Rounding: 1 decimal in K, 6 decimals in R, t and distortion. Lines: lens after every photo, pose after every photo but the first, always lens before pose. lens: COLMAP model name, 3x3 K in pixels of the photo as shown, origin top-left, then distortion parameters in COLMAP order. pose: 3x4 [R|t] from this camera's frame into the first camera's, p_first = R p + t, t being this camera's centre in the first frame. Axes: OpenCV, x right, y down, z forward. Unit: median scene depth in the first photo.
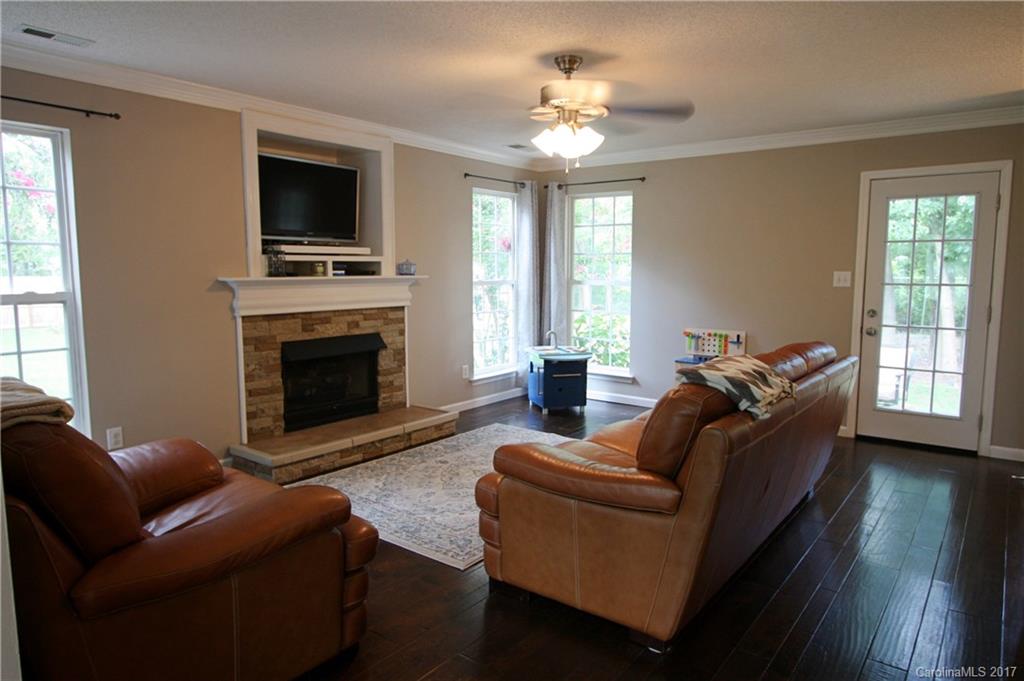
lens RADIAL K [[671.3, 0, 512.0], [0, 671.3, 340.5], [0, 0, 1]] dist [0.000710, 0.000189]
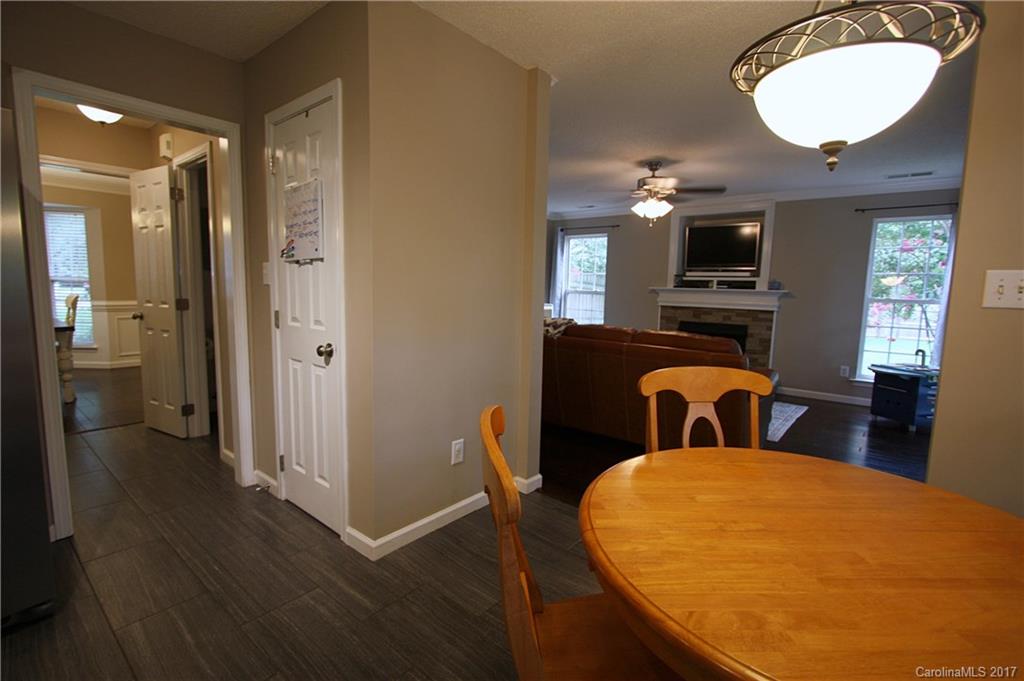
lens RADIAL K [[462.8, 0, 512.0], [0, 462.8, 340.5], [0, 0, 1]] dist [-0.000413, -0.000003]
pose [[-0.051104, 0.108100, -0.992826, 0.990213], [-0.139435, 0.983615, 0.114274, -0.025825], [0.988912, 0.144275, -0.035194, 0.529678]]
